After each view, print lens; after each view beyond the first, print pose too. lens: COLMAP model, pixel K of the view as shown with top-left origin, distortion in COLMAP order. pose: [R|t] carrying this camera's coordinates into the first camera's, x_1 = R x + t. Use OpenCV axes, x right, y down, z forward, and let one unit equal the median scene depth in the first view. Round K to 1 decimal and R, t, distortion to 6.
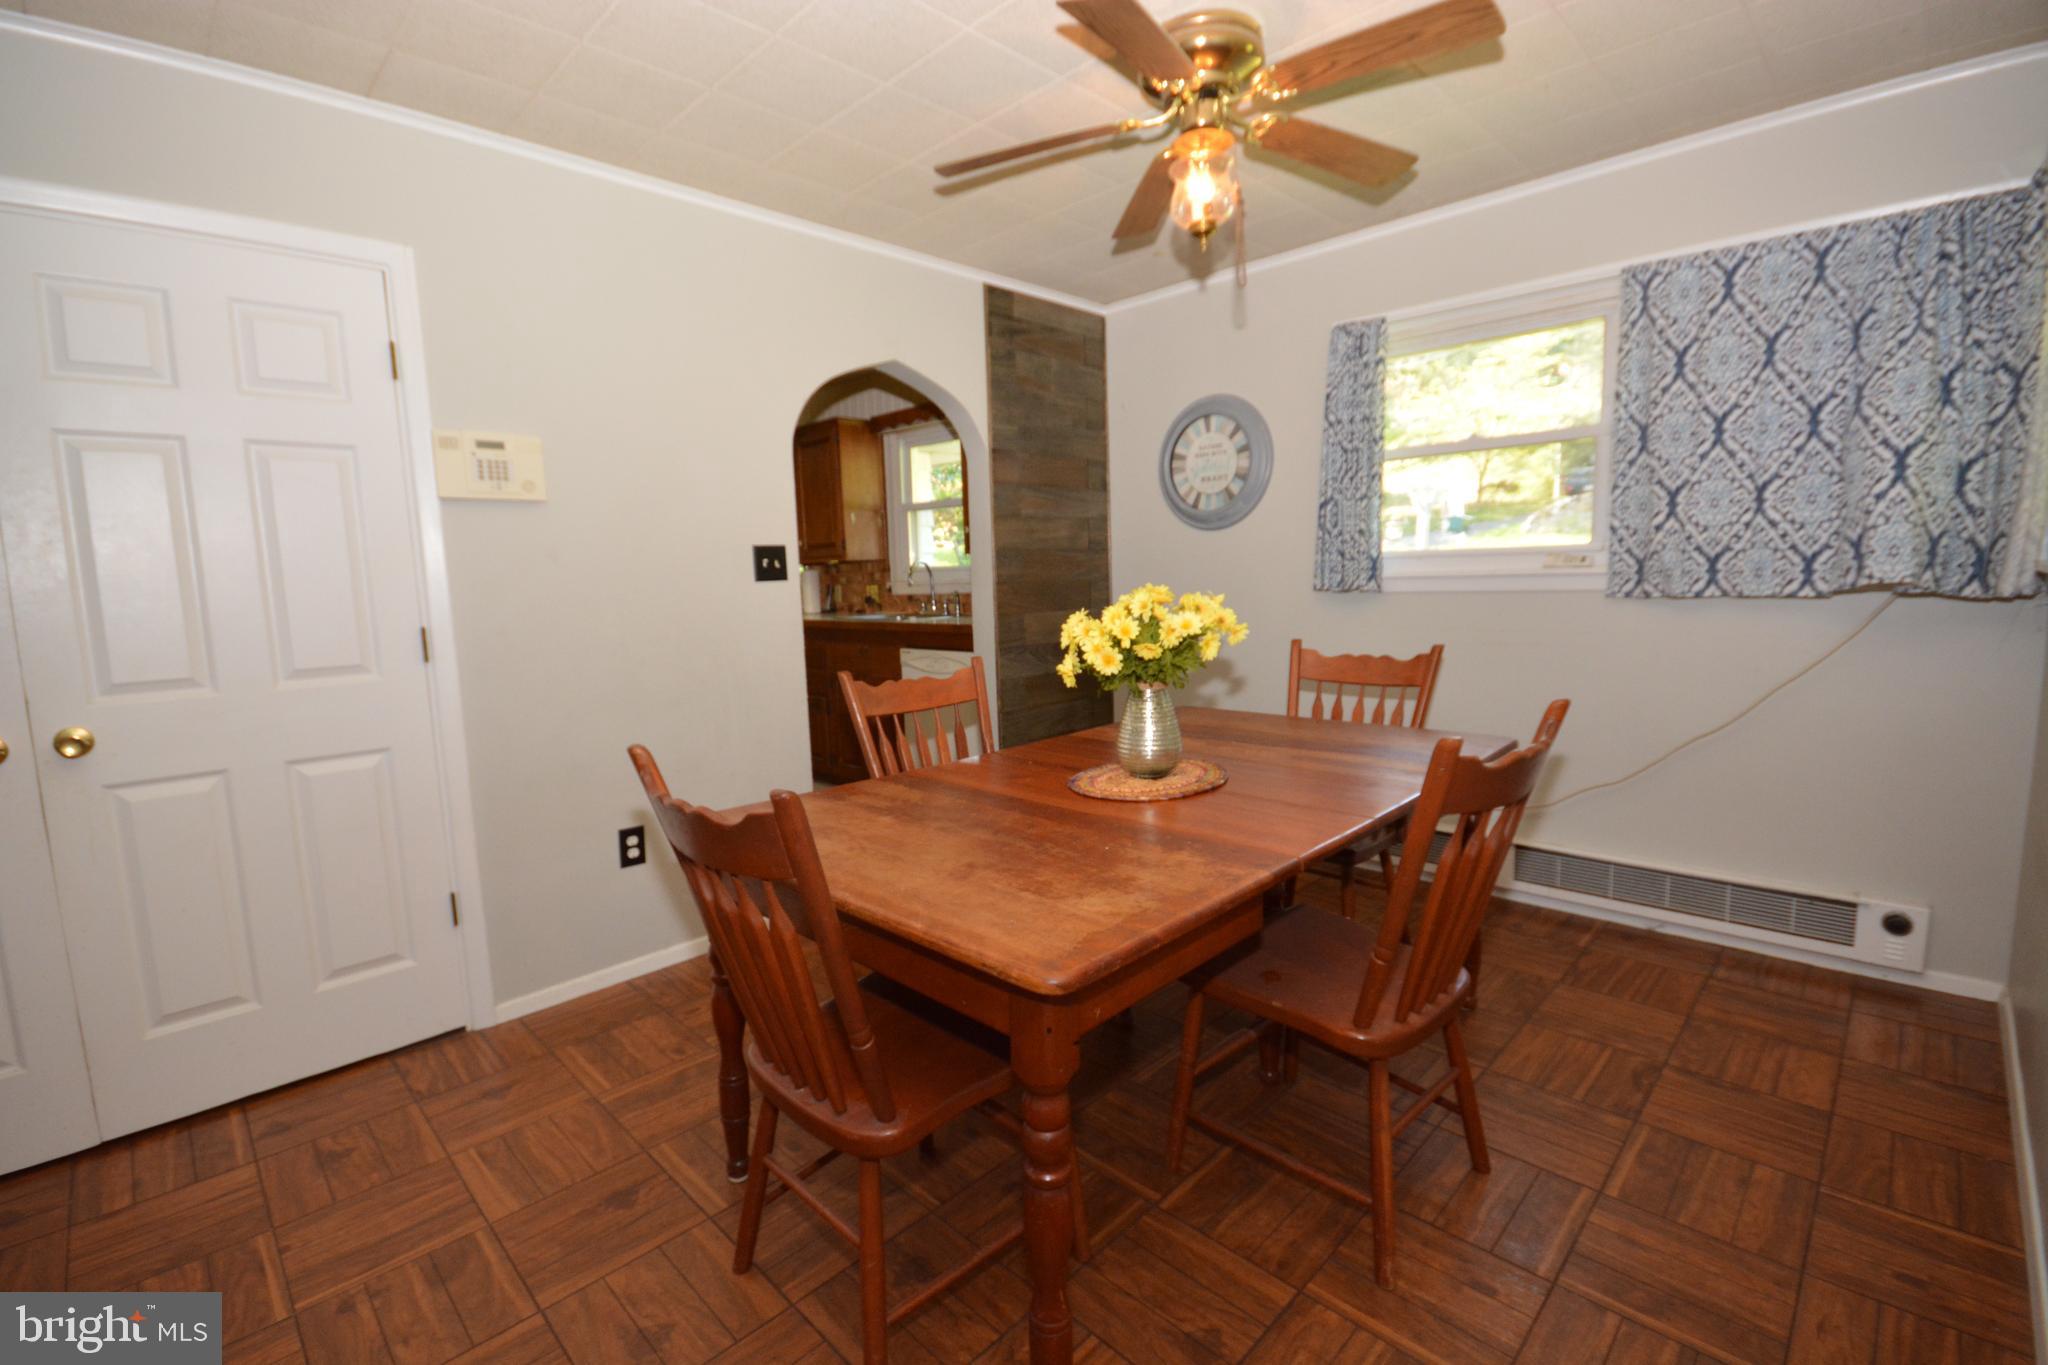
lens RADIAL K [[898.4, 0, 1019.2], [0, 898.4, 677.1], [0, 0, 1]] dist [0.003060, -0.006551]
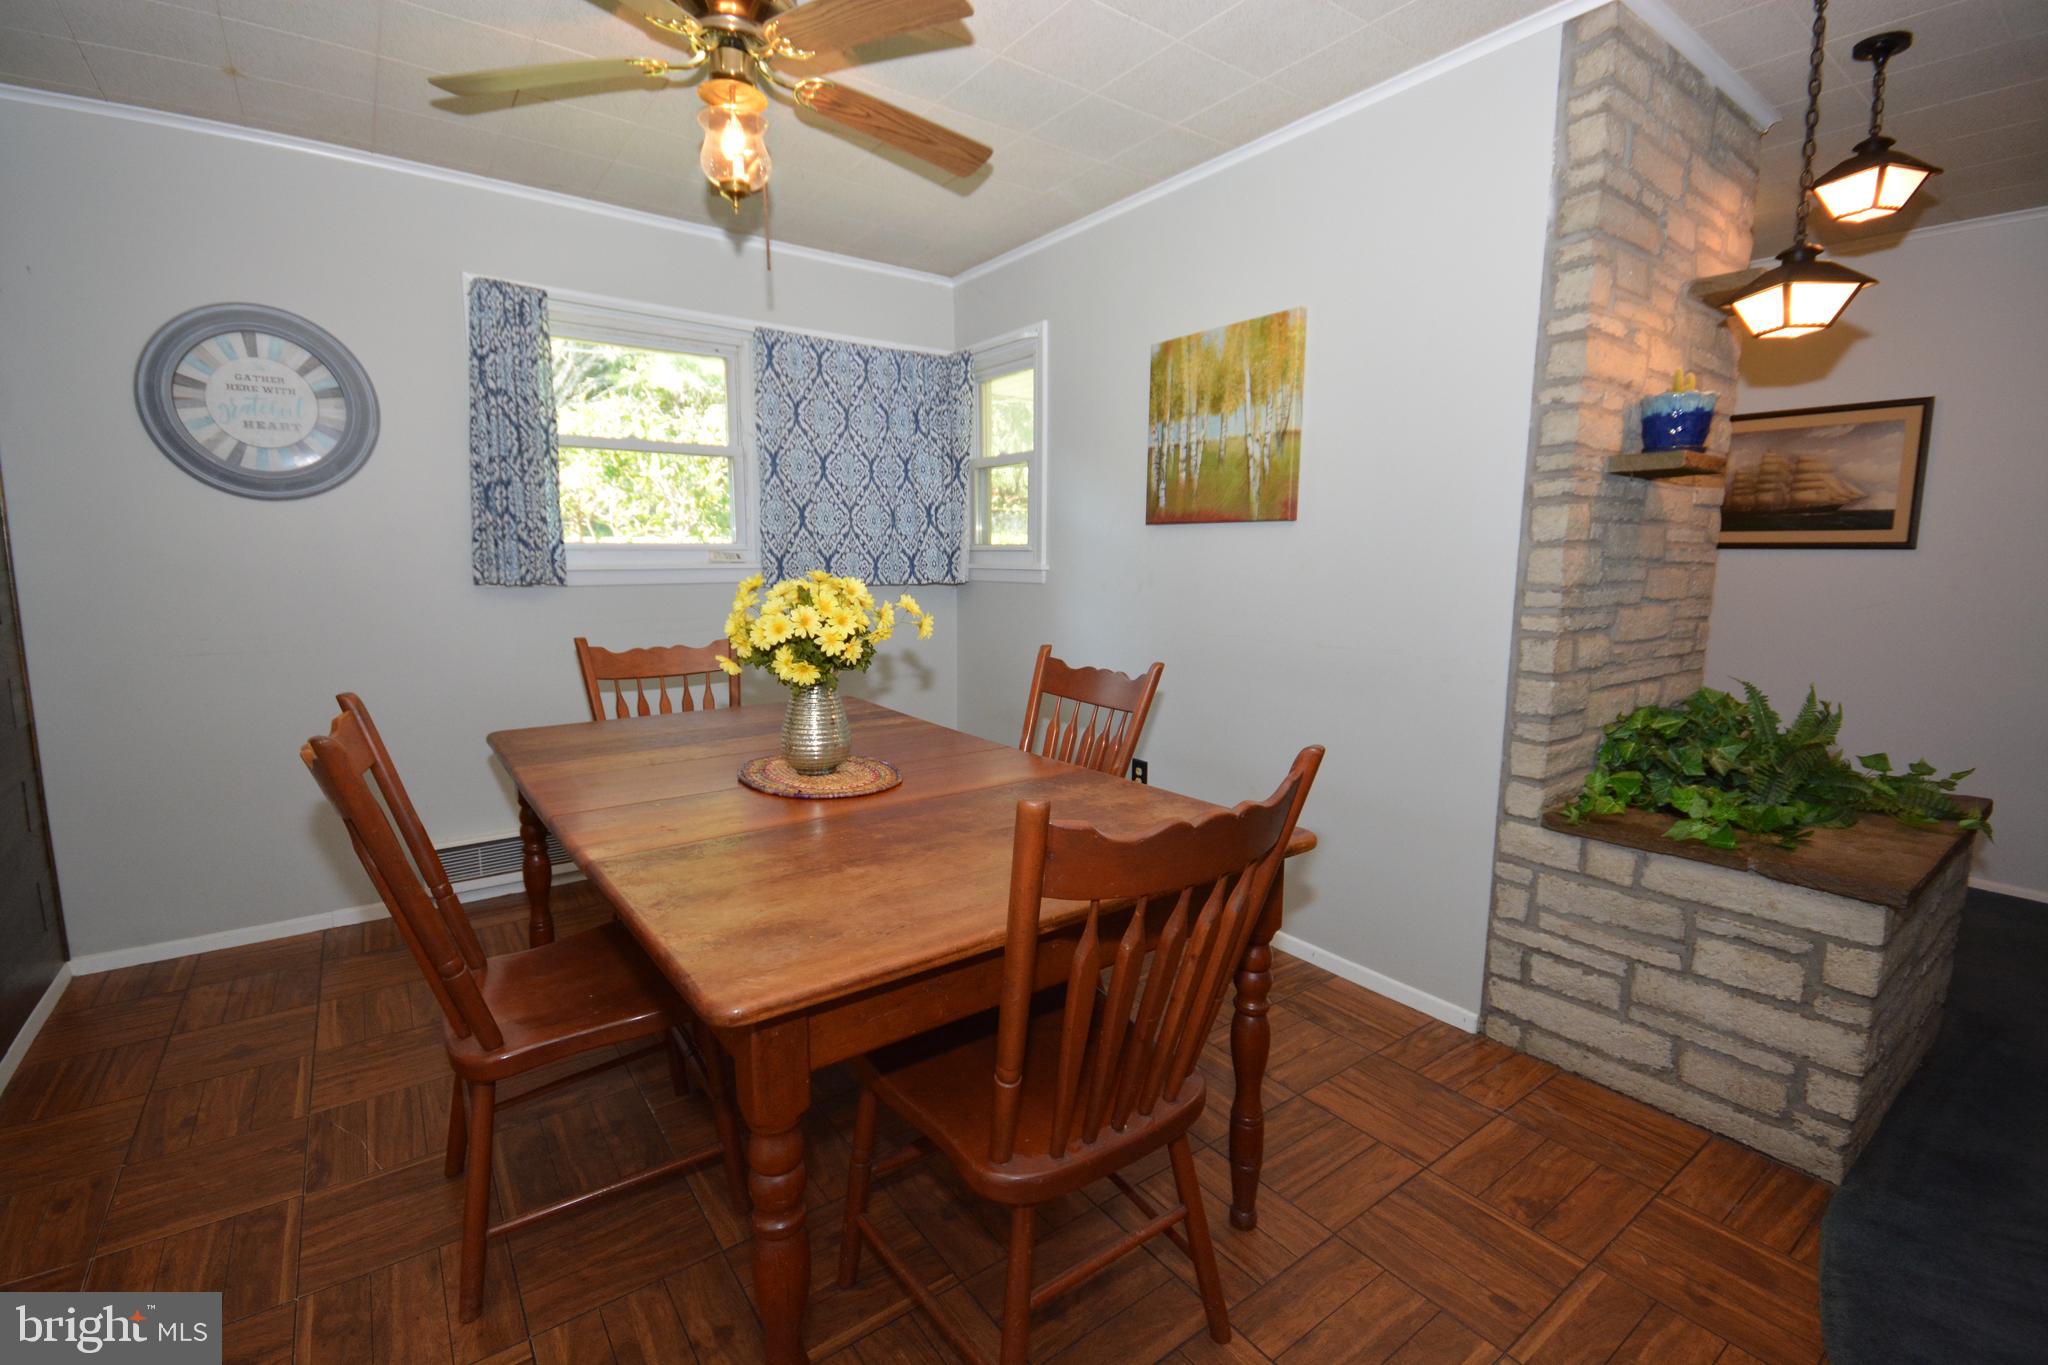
lens RADIAL K [[898.4, 0, 1019.2], [0, 898.4, 677.1], [0, 0, 1]] dist [0.003060, -0.006551]
pose [[0.152434, -0.103001, 0.982932, -0.531580], [0.108451, 0.990292, 0.086953, -0.034393], [-0.982345, 0.093345, 0.162125, 0.448518]]
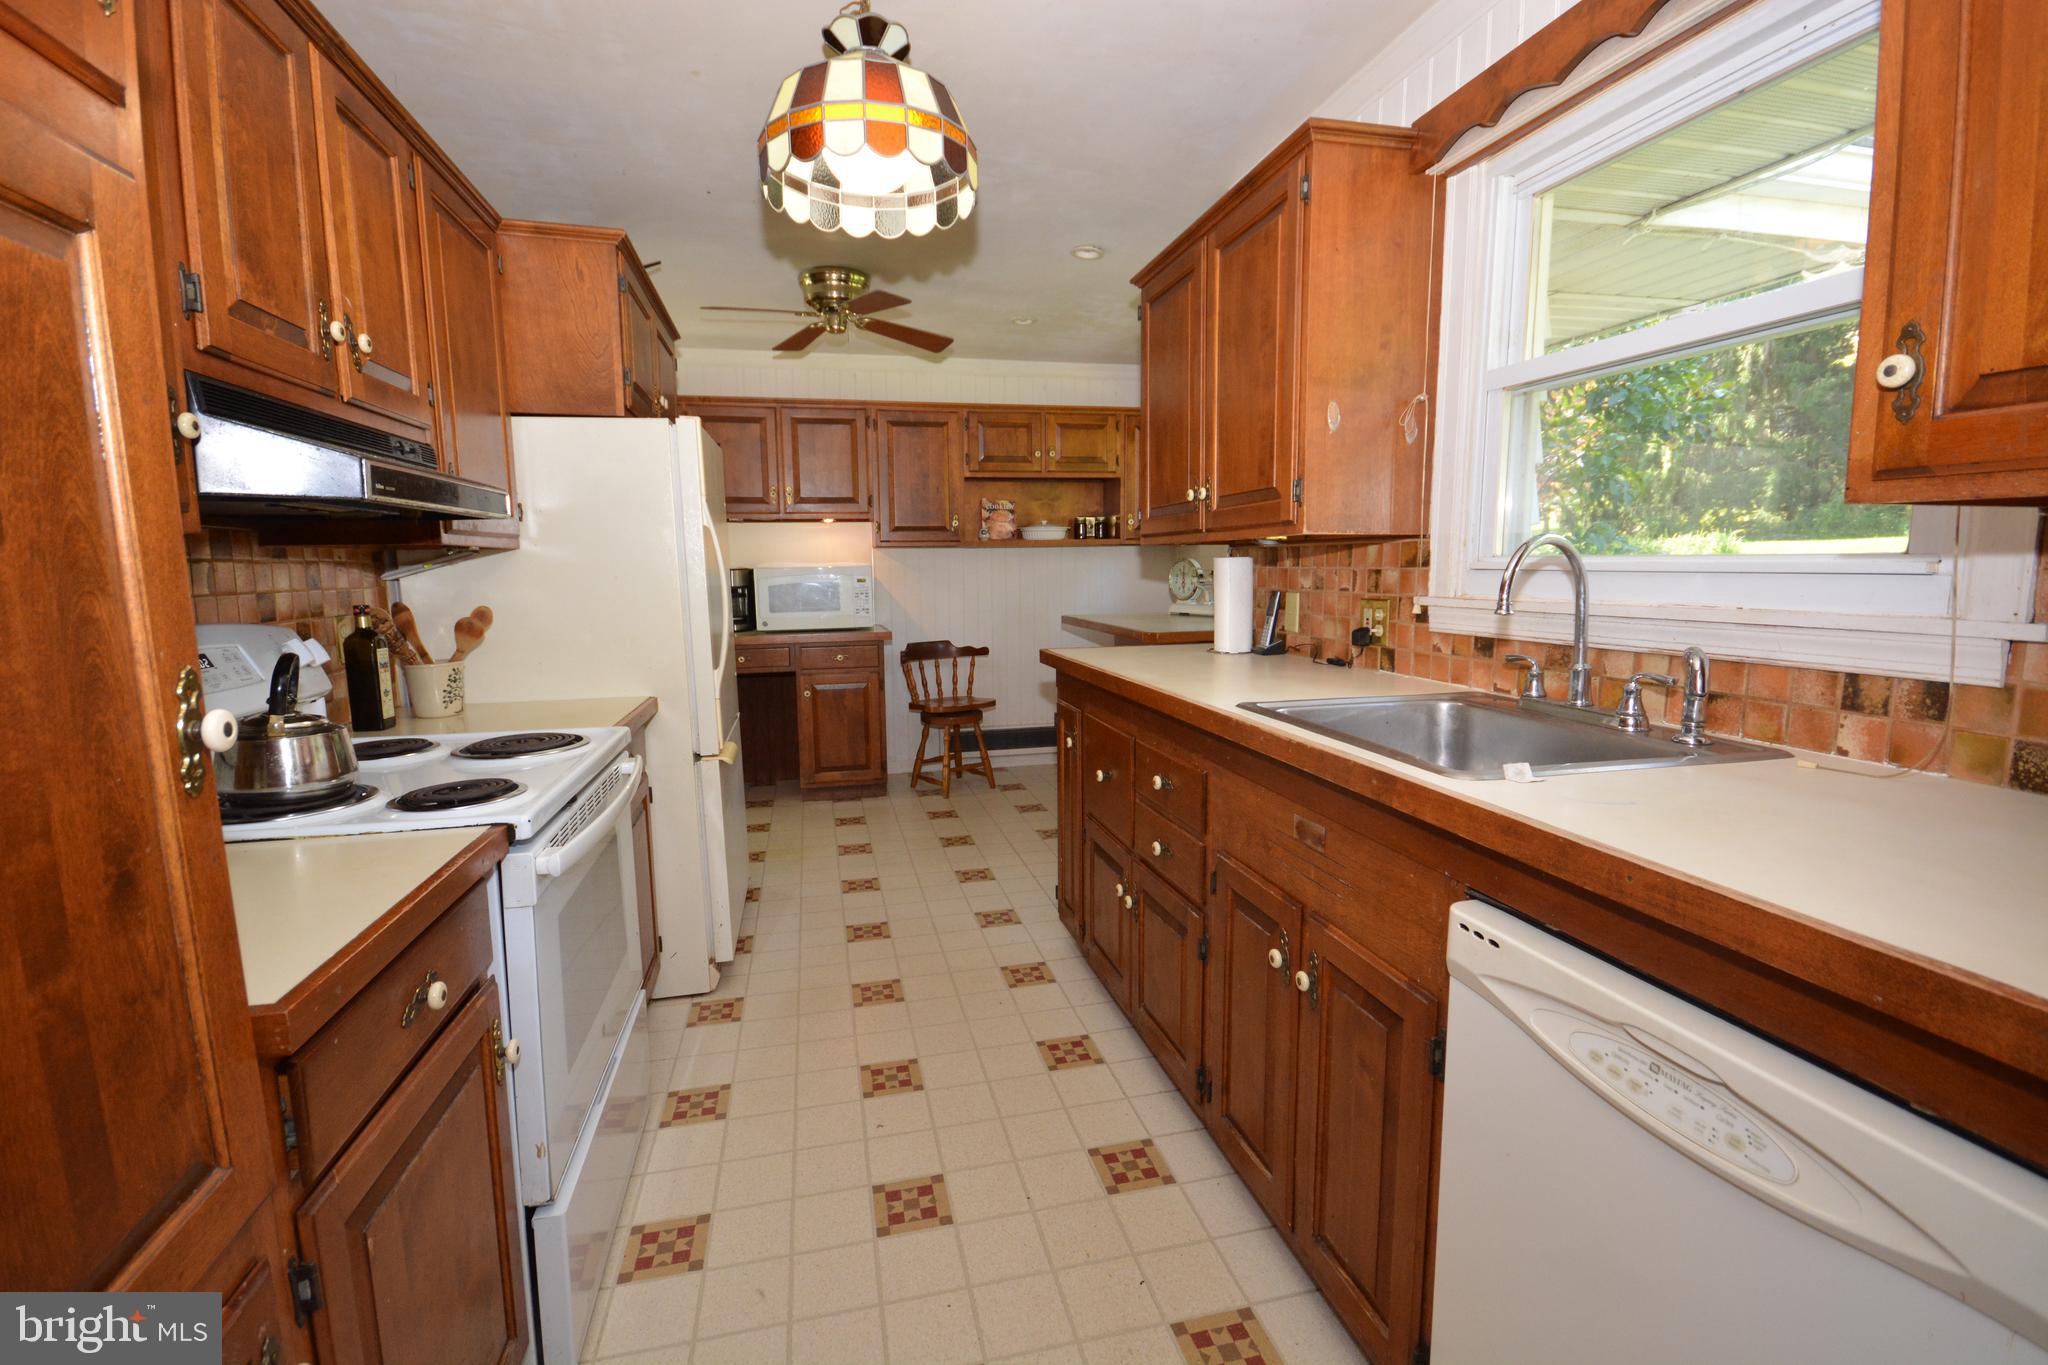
lens RADIAL K [[898.4, 0, 1019.2], [0, 898.4, 677.1], [0, 0, 1]] dist [0.003060, -0.006551]
pose [[0.849579, 0.087334, -0.520180, -0.175022], [-0.077864, 0.996158, 0.040076, -0.142866], [0.521682, 0.006456, 0.853116, 1.157902]]
